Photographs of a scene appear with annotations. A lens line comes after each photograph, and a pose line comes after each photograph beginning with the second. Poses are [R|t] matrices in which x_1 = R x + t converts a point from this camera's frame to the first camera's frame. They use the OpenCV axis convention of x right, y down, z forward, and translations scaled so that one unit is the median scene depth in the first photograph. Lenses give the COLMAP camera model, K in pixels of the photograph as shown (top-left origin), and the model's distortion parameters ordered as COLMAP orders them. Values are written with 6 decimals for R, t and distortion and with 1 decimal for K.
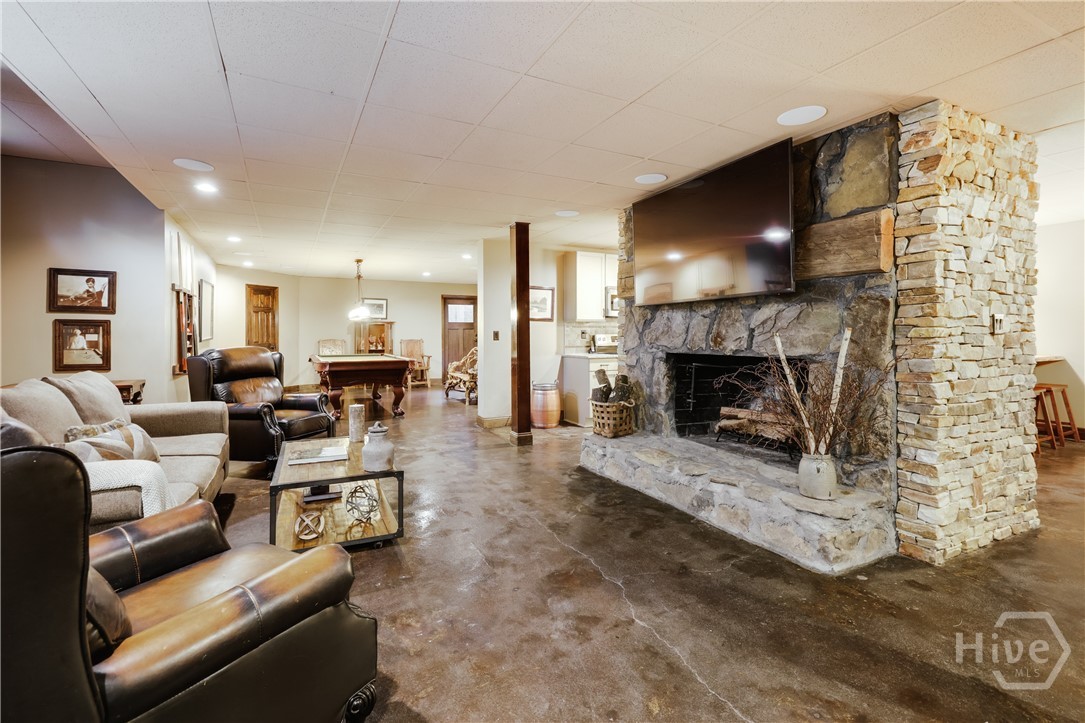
lens RADIAL K [[491.8, 0, 544.1], [0, 491.8, 326.9], [0, 0, 1]] dist [0.000381, 0.000015]
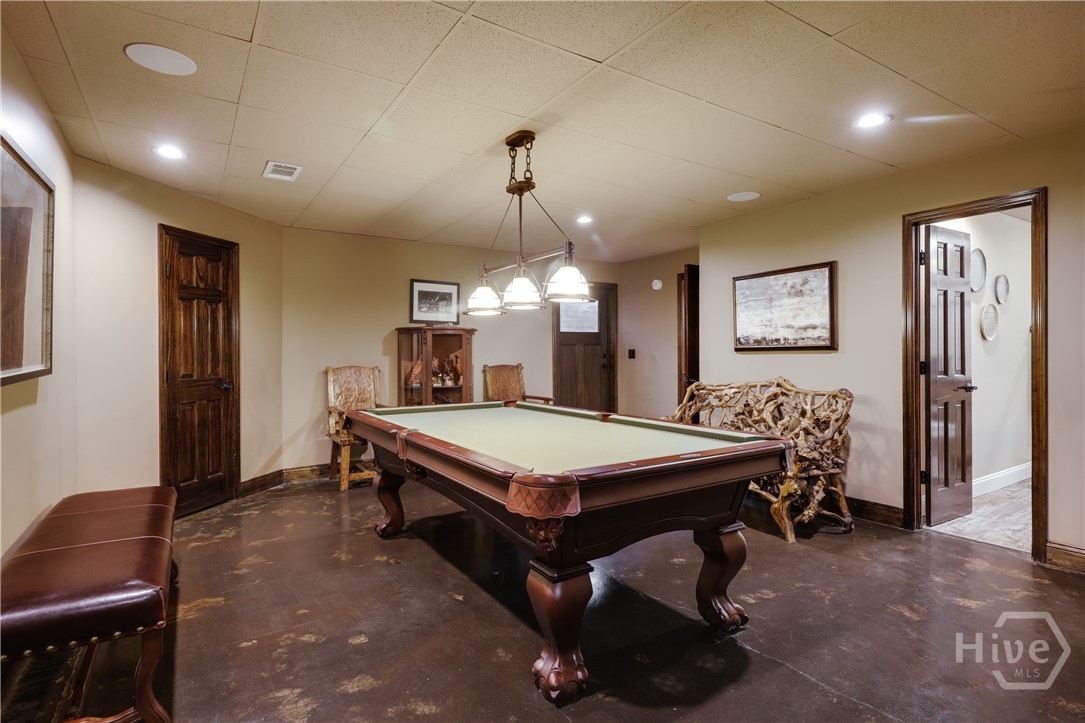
lens RADIAL K [[543.8, 0, 545.2], [0, 543.8, 345.8], [0, 0, 1]] dist [0.000631, 0.000159]
pose [[0.995006, -0.003970, 0.099740, -0.328011], [0.004272, 0.999987, -0.002822, 0.008842], [-0.099727, 0.003234, 0.995010, 0.514288]]
